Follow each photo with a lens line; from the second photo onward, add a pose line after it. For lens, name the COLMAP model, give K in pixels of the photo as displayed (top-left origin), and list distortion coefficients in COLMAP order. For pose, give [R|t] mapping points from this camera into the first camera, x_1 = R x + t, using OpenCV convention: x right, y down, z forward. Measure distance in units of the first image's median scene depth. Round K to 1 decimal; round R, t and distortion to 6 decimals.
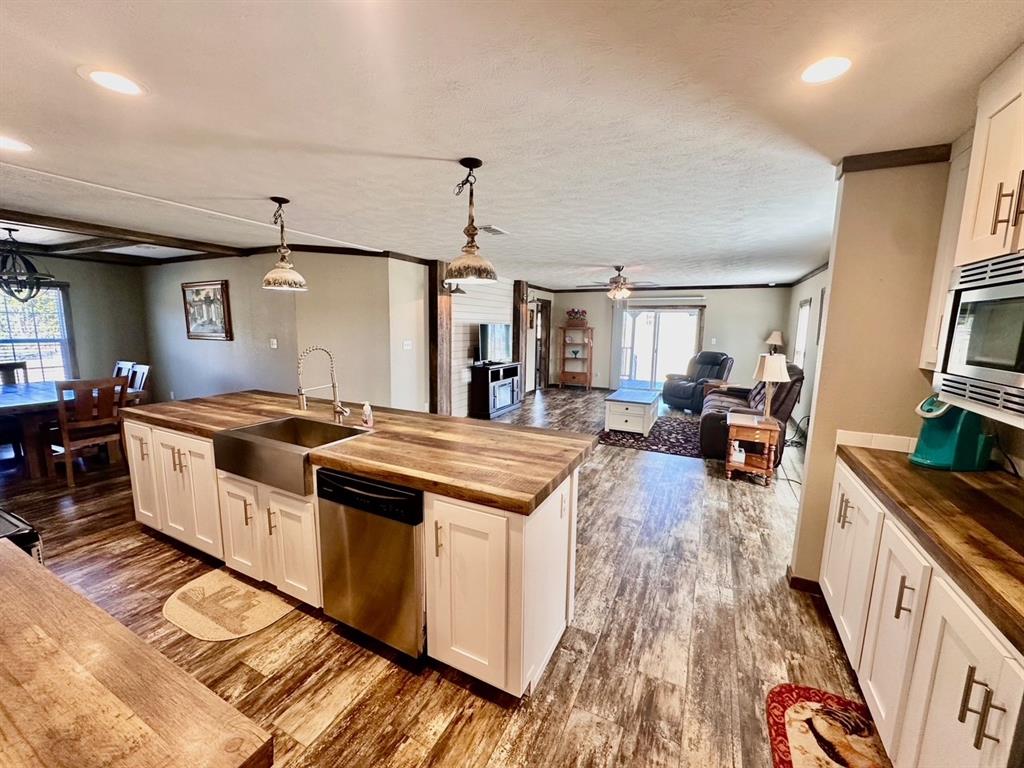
lens RADIAL K [[408.6, 0, 512.9], [0, 408.6, 380.8], [0, 0, 1]] dist [0.001255, -0.000017]
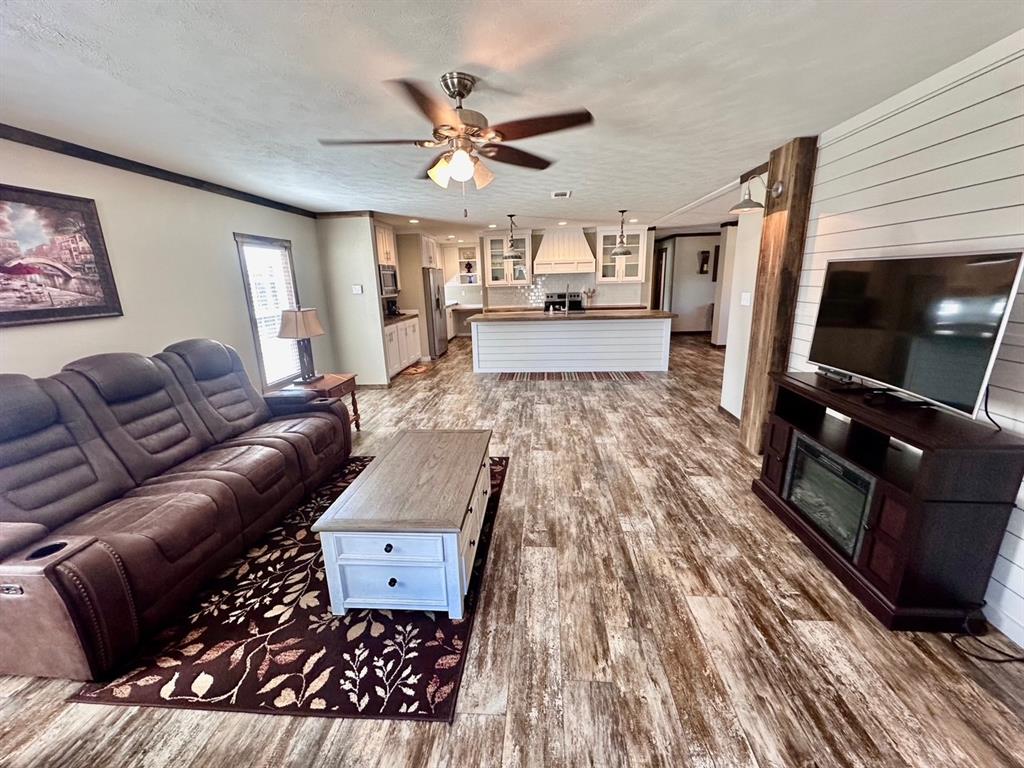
lens RADIAL K [[408.6, 0, 515.3], [0, 408.6, 386.9], [0, 0, 1]] dist [0.001255, -0.000017]
pose [[-0.924588, 0.096267, -0.368605, 1.149216], [-0.052897, 0.925735, 0.374454, -0.165024], [0.377279, 0.365714, -0.850831, 1.489328]]
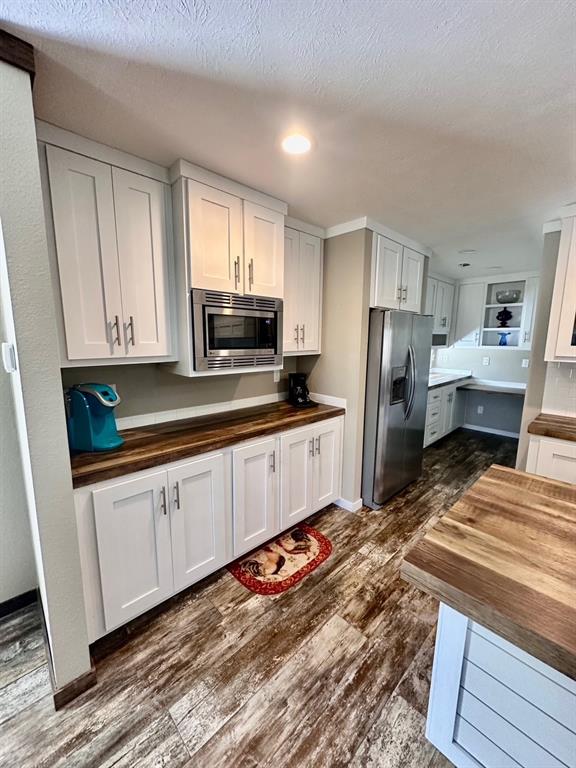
lens RADIAL K [[306.4, 0, 290.8], [0, 306.4, 387.1], [0, 0, 1]] dist [0.001255, -0.000017]
pose [[-0.943484, -0.078828, 0.321907, 0.287301], [0.020031, 0.955962, 0.292805, -0.202182], [-0.330812, 0.282705, -0.900356, 1.626484]]
